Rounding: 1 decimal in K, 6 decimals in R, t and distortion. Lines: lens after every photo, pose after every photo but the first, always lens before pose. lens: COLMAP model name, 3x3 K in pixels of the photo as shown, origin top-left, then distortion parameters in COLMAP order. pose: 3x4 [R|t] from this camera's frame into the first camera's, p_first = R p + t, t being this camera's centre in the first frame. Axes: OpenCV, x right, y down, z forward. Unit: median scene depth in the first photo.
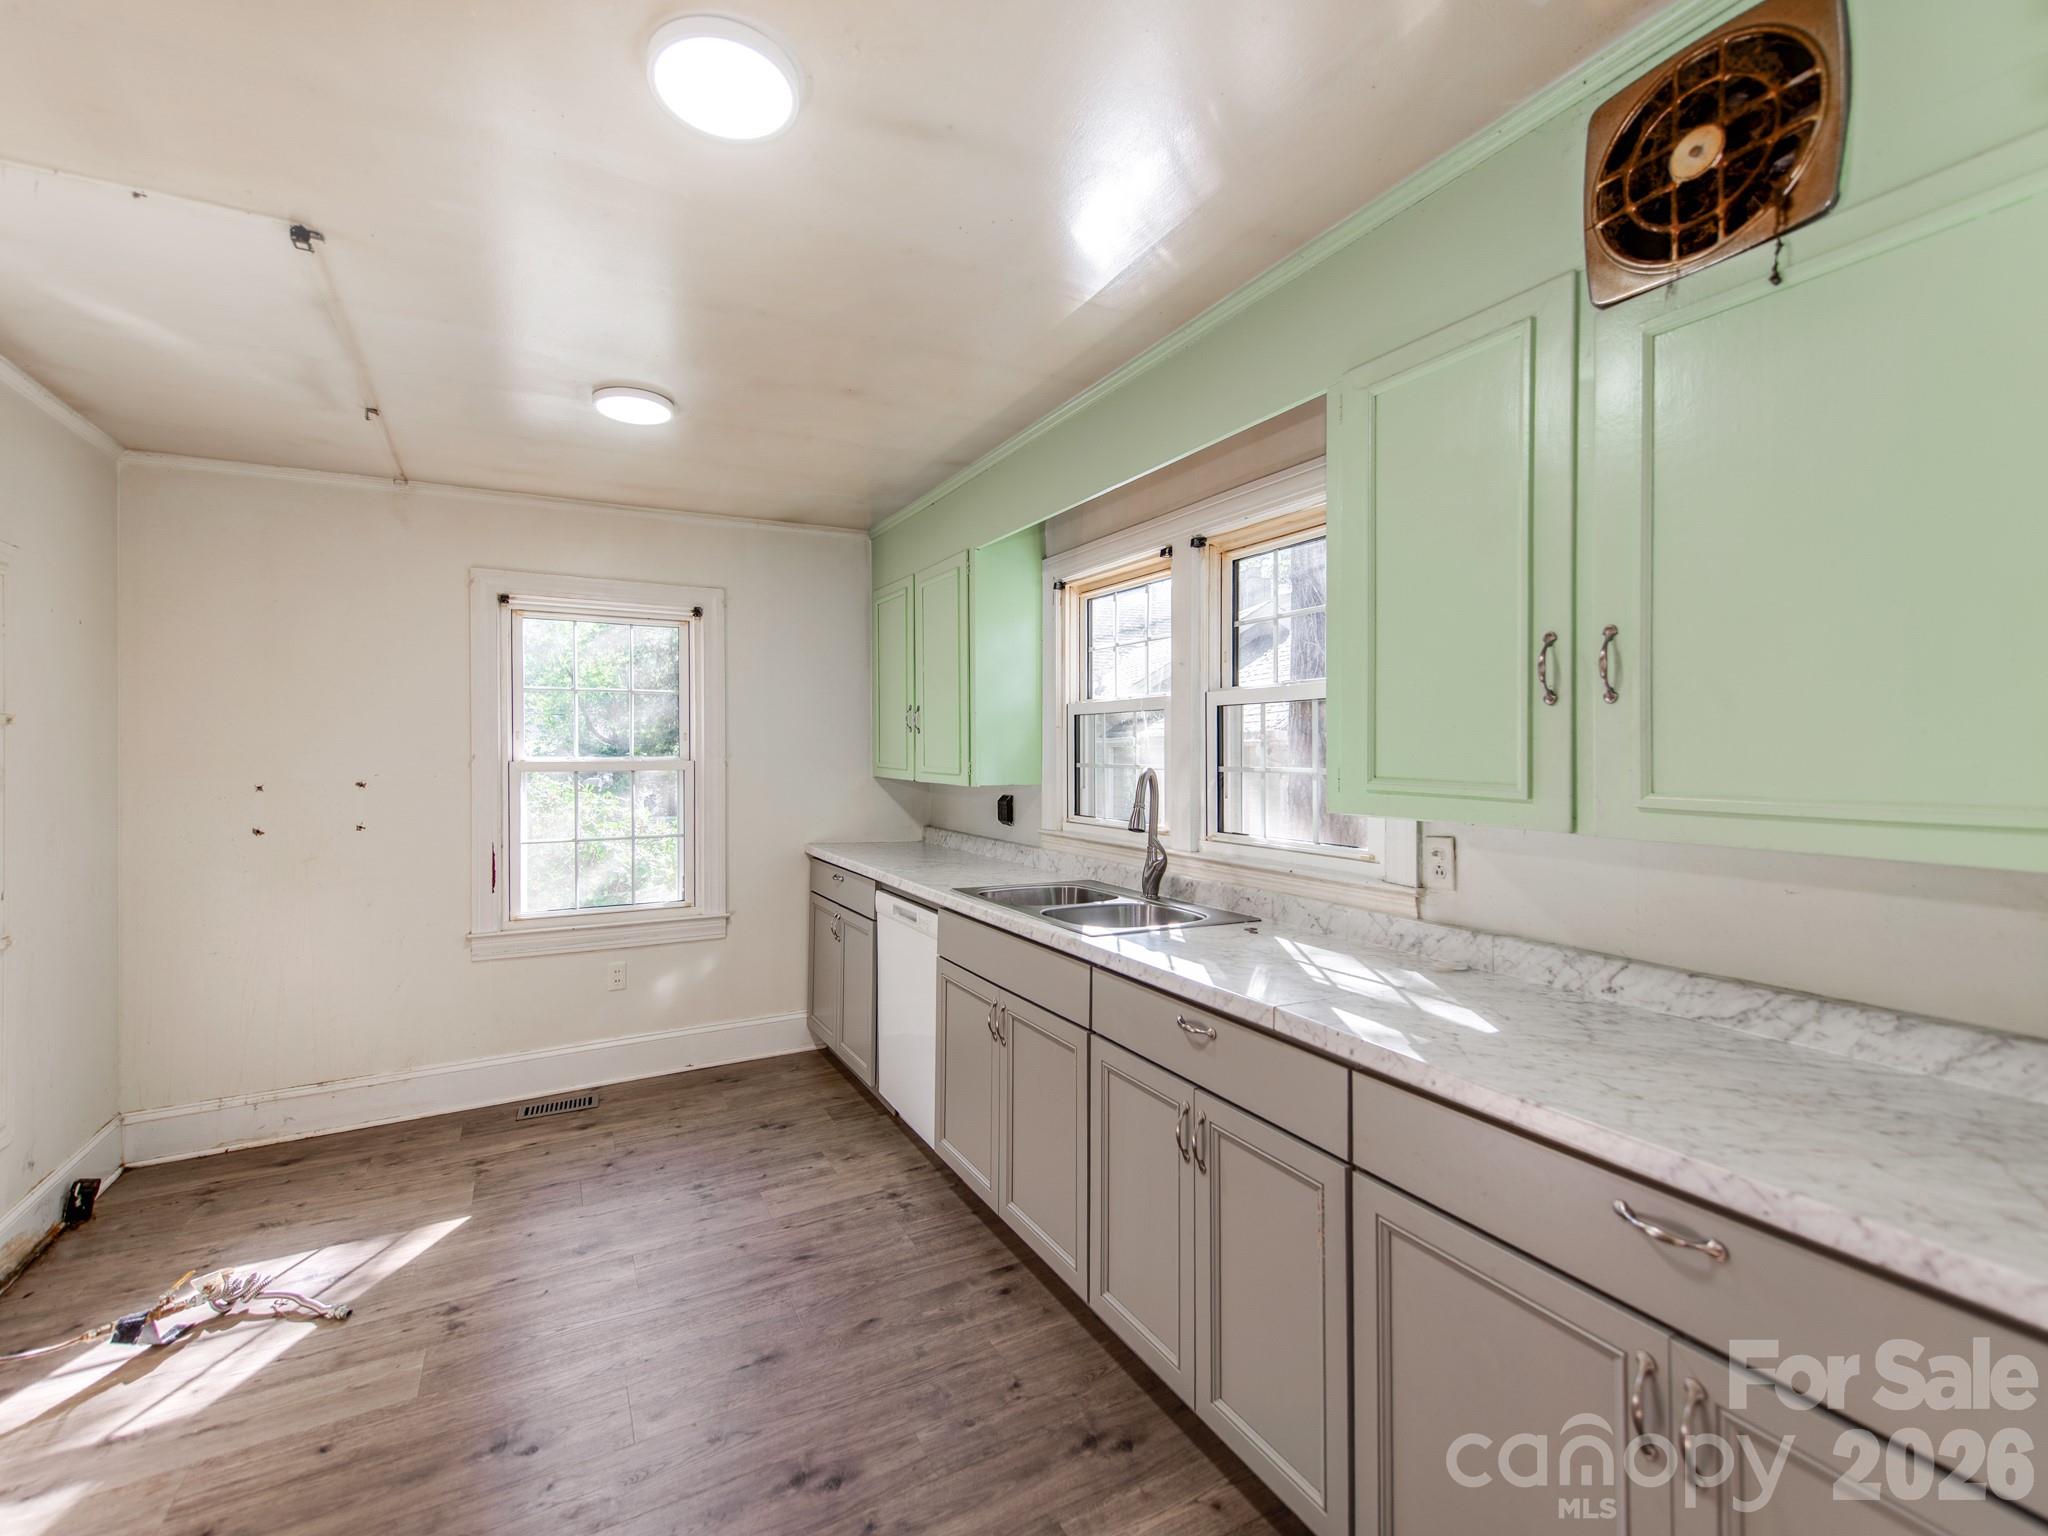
lens RADIAL K [[952.7, 0, 1014.0], [0, 952.7, 753.3], [0, 0, 1]] dist [0.009728, -0.000816]
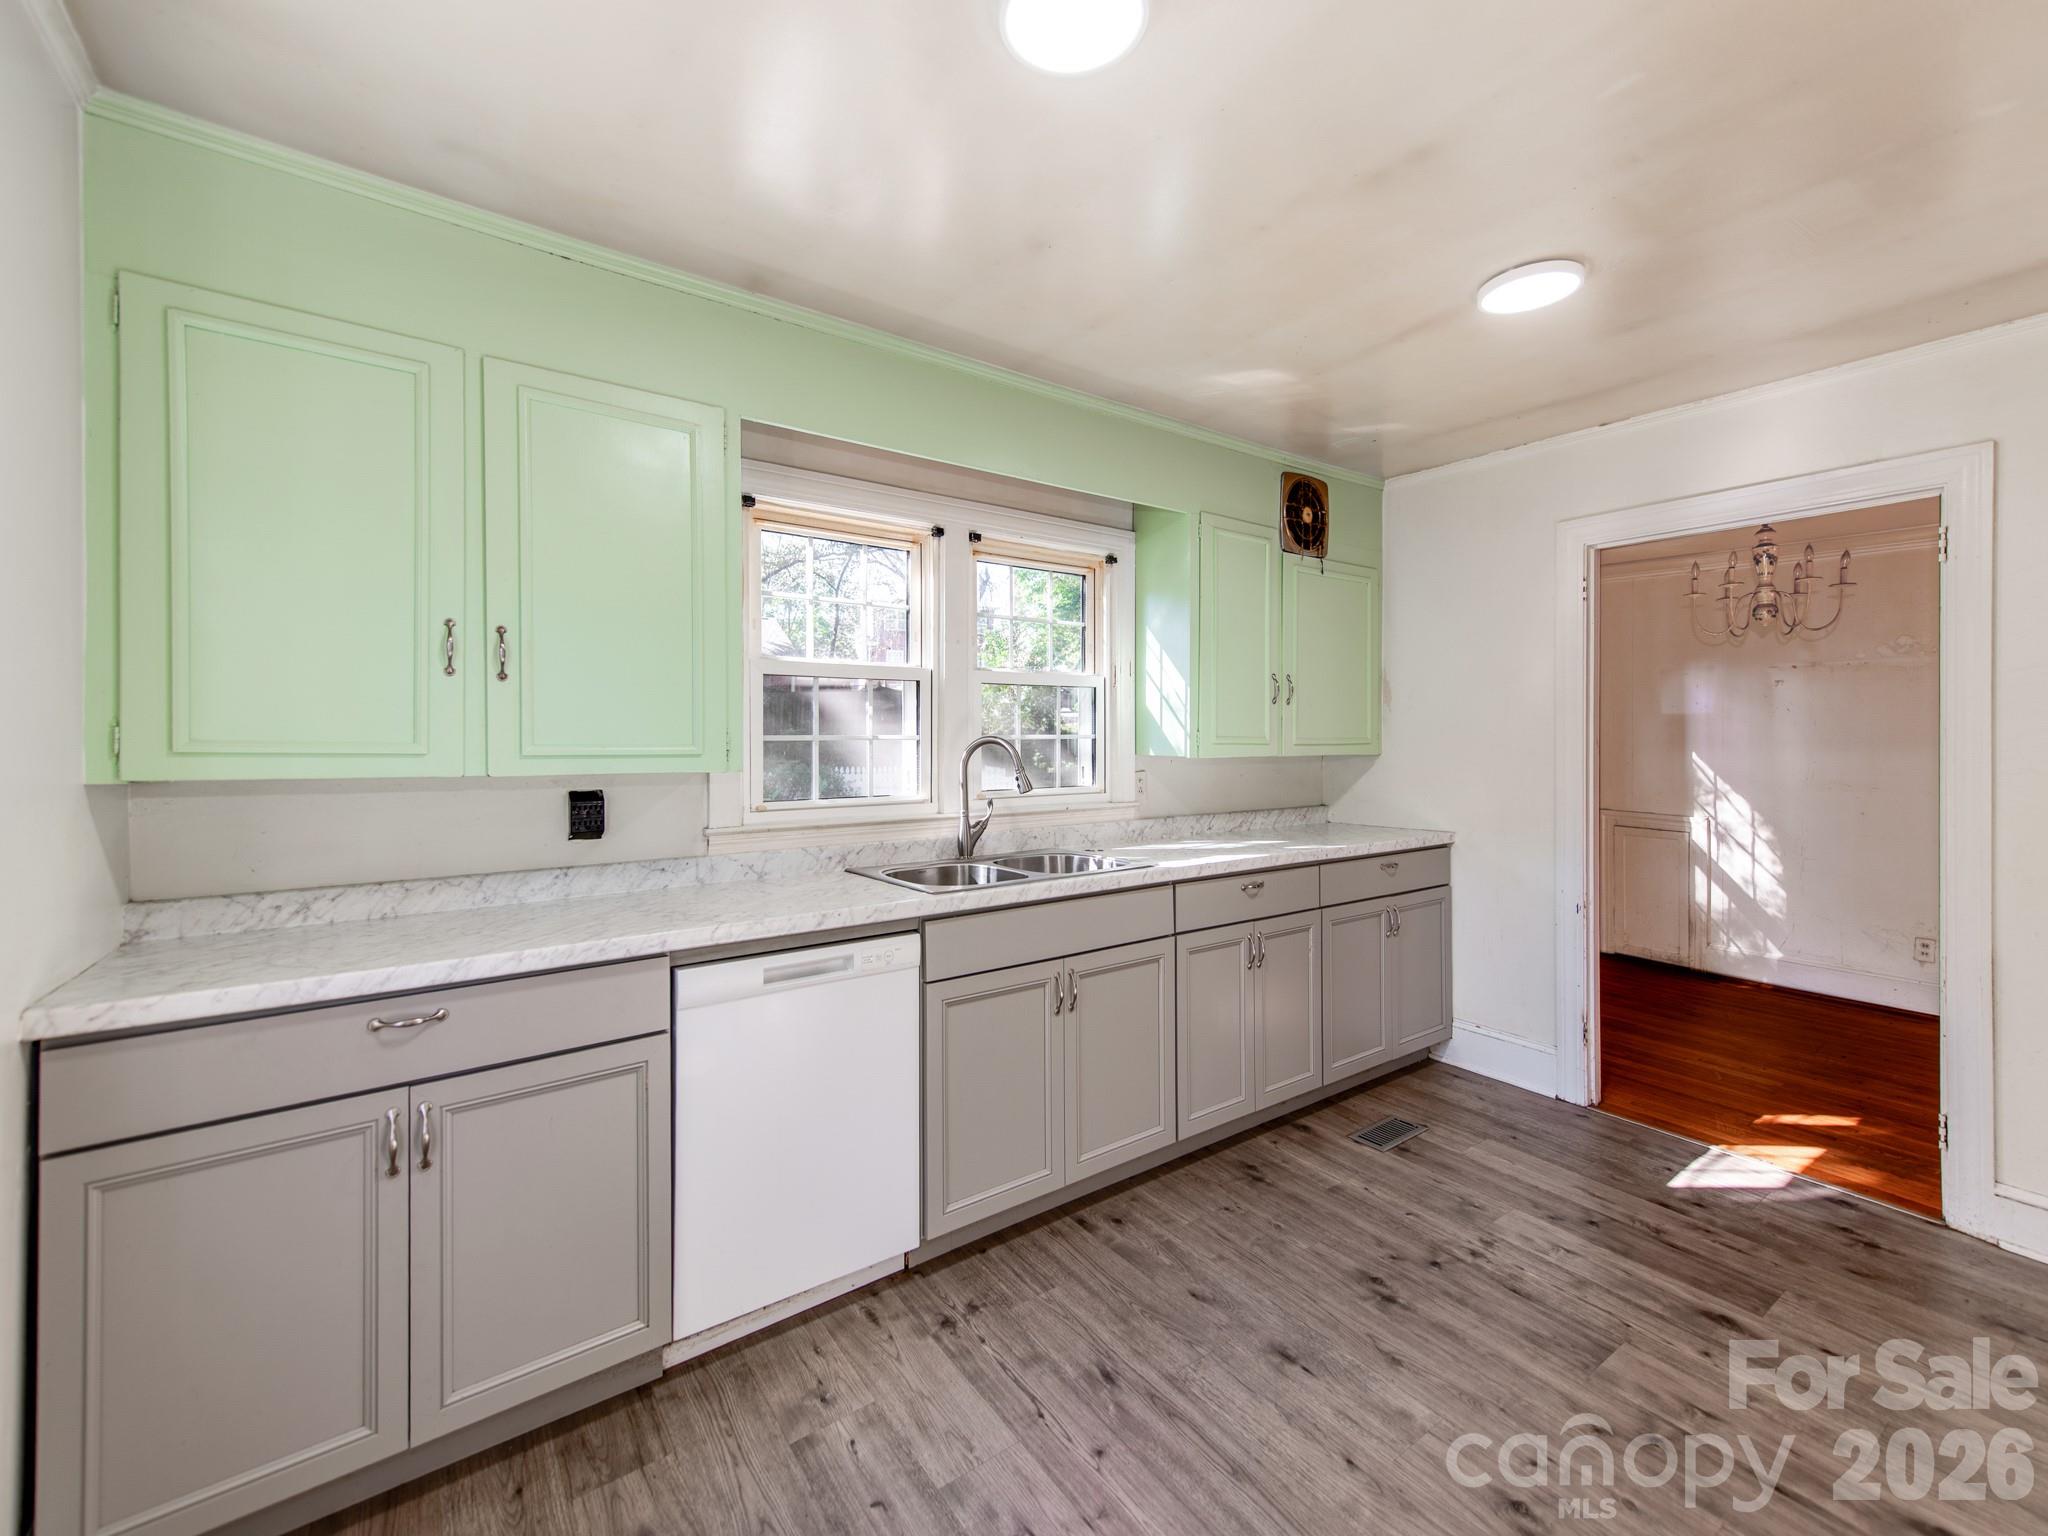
lens RADIAL K [[848.3, 0, 1086.4], [0, 848.3, 748.0], [0, 0, 1]] dist [0.015057, -0.001801]
pose [[-0.199320, -0.013308, 0.979844, -0.998796], [0.007206, 0.999861, 0.015045, 0.017373], [-0.979908, 0.010060, -0.199196, 1.303013]]
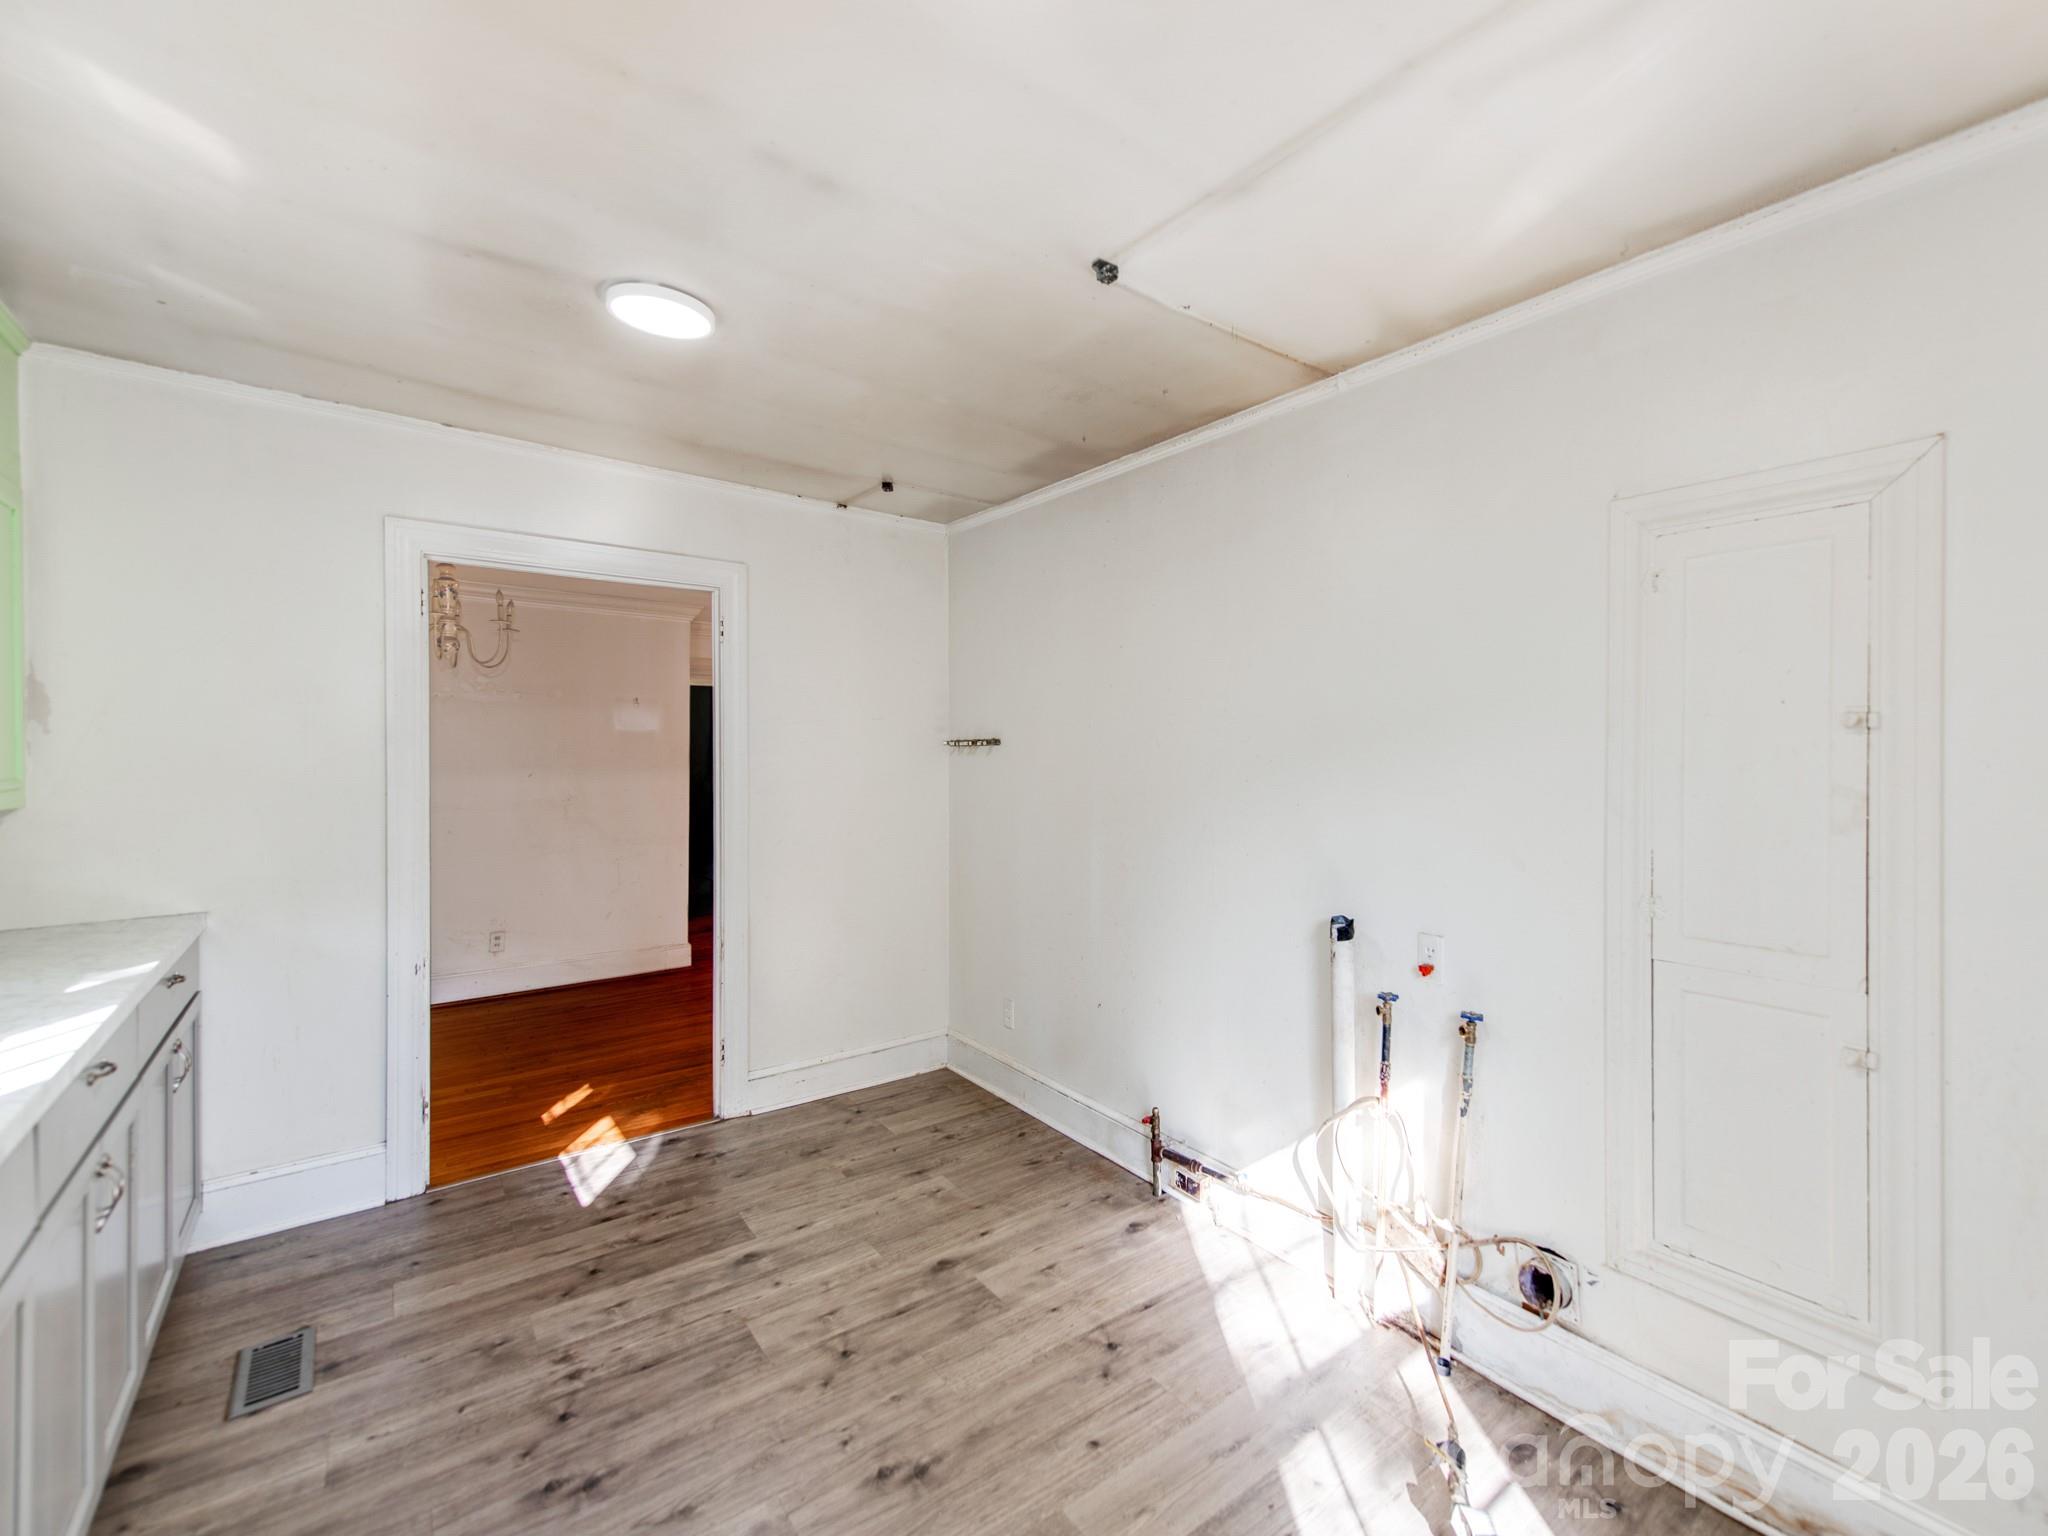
lens RADIAL K [[848.3, 0, 1027.3], [0, 848.3, 754.3], [0, 0, 1]] dist [0.015057, -0.001801]
pose [[-0.987186, 0.003627, -0.159536, -0.433076], [0.002628, 0.999976, 0.006473, -0.001867], [0.159555, 0.005971, -0.987171, 1.584280]]
